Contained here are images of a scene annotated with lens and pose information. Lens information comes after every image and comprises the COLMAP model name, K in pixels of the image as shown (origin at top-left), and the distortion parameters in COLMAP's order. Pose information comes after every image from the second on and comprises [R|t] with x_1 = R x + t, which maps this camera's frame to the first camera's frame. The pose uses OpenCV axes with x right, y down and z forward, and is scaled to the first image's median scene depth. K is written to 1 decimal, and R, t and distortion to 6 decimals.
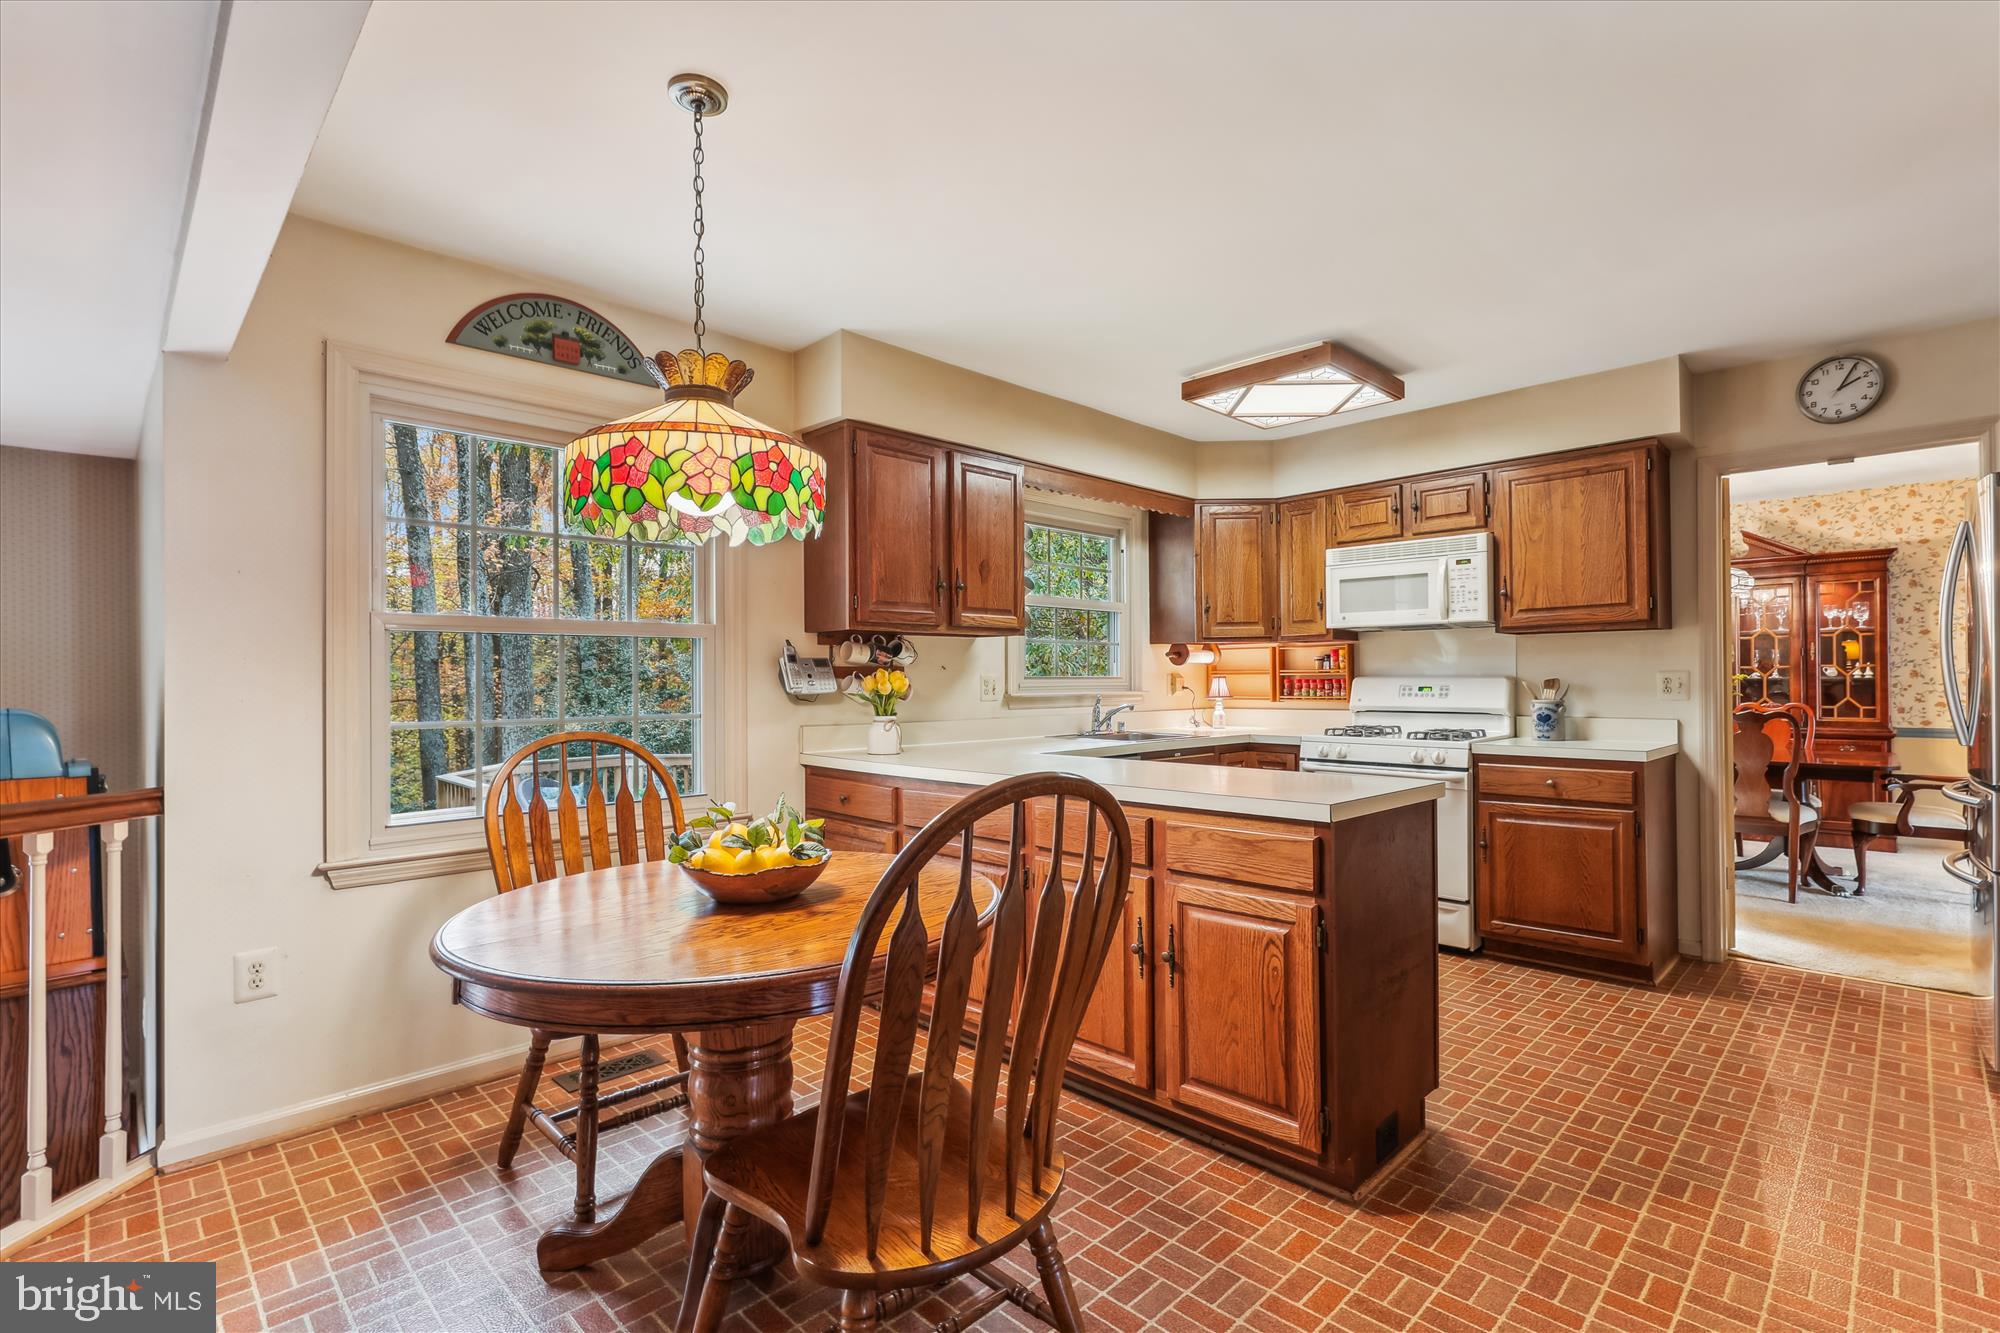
lens RADIAL K [[916.5, 0, 999.3], [0, 916.5, 668.4], [0, 0, 1]] dist [-0.001172, 0.000266]
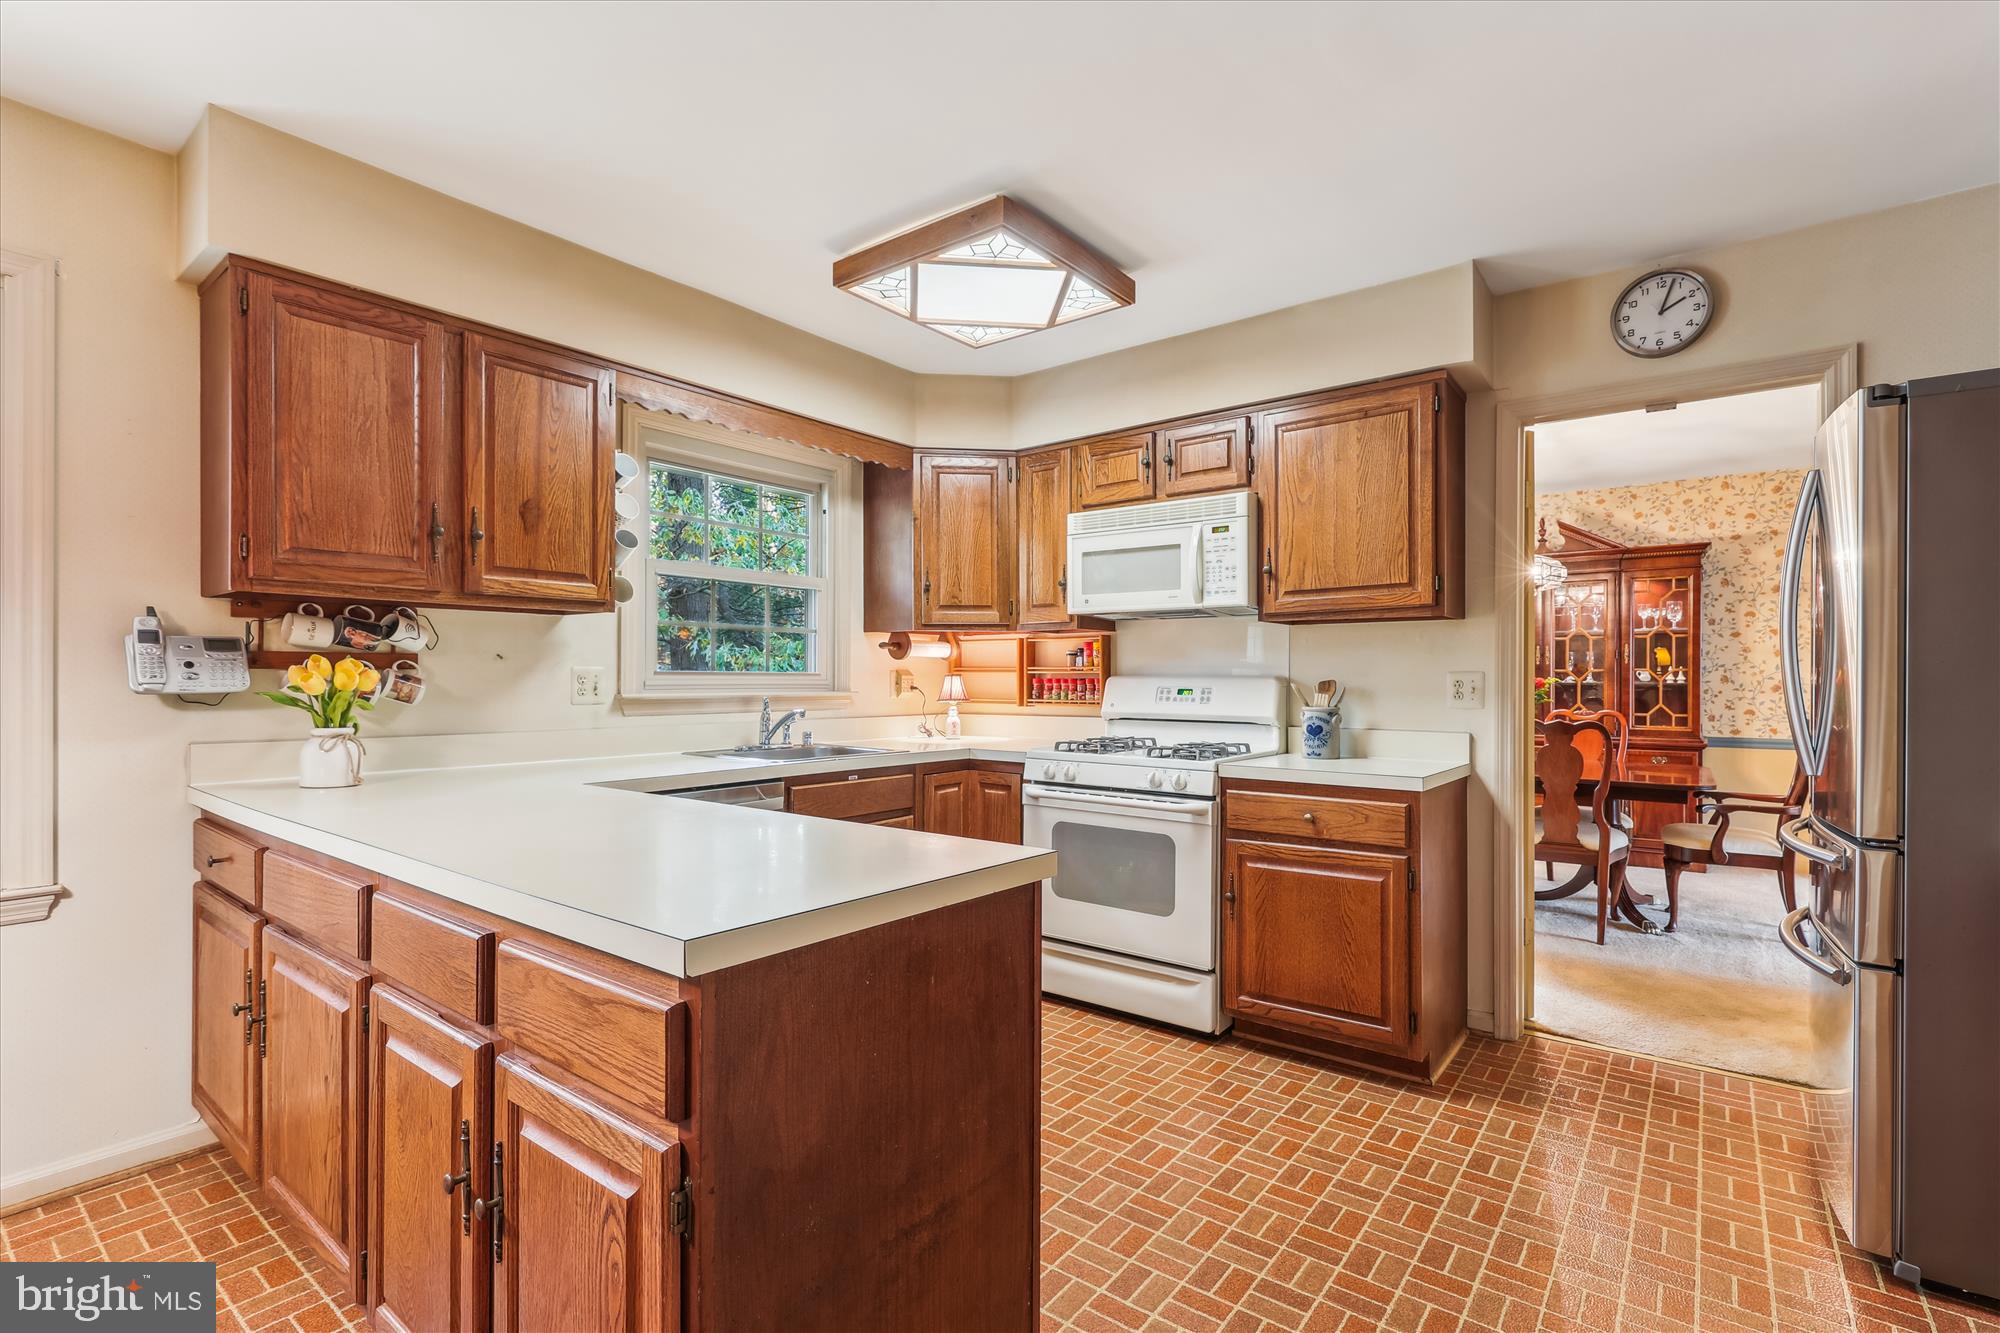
lens RADIAL K [[916.5, 0, 1001.7], [0, 916.5, 671.1], [0, 0, 1]] dist [-0.001172, 0.000266]
pose [[0.991901, 0.010509, 0.126577, 0.238612], [-0.011034, 0.999933, 0.003447, 0.003813], [-0.126532, -0.004816, 0.991951, 0.266157]]
